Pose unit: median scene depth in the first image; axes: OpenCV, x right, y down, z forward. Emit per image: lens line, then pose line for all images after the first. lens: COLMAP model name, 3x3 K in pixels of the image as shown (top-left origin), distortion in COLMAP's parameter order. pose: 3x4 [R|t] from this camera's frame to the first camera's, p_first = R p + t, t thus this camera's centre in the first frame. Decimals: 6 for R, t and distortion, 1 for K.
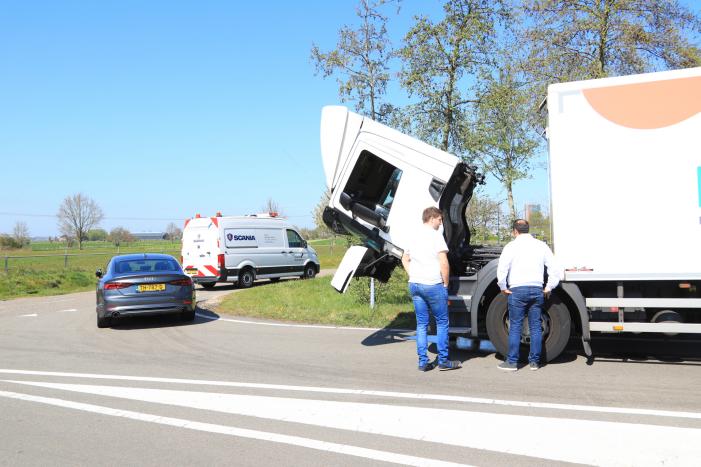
lens RADIAL K [[1152.4, 0, 350.5], [0, 1152.4, 233.5], [0, 0, 1]] dist [-0.004857, -0.009590]
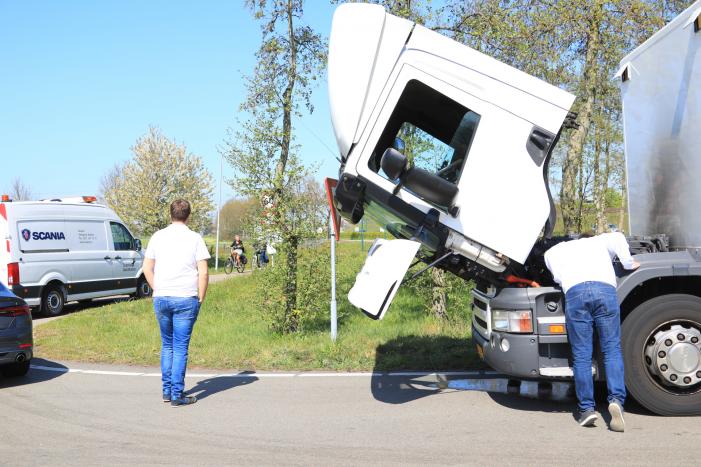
lens RADIAL K [[1152.4, 0, 350.5], [0, 1152.4, 233.5], [0, 0, 1]] dist [-0.004857, -0.009590]
pose [[0.901179, -0.008169, 0.433371, -0.215966], [0.012548, 0.999895, -0.007244, 0.009090], [-0.433266, 0.011966, 0.901187, 0.368353]]
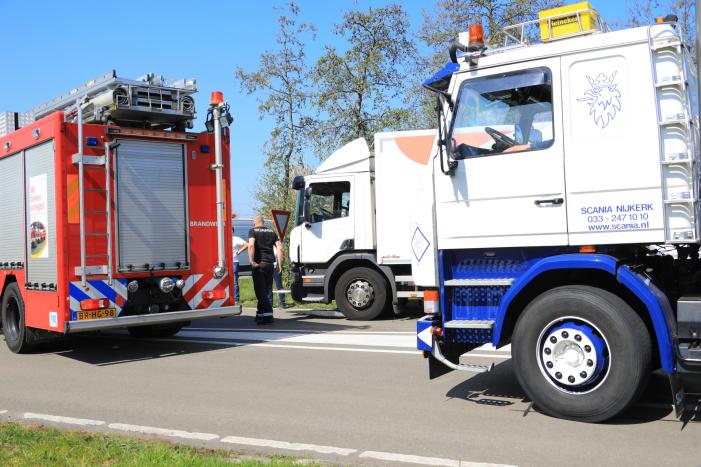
lens RADIAL K [[1152.4, 0, 350.5], [0, 1152.4, 233.5], [0, 0, 1]] dist [-0.004857, -0.009590]
pose [[0.998358, 0.013867, 0.055582, 0.041411], [-0.013836, 0.999904, -0.000943, 0.001953], [-0.055590, 0.000173, 0.998454, -0.339526]]
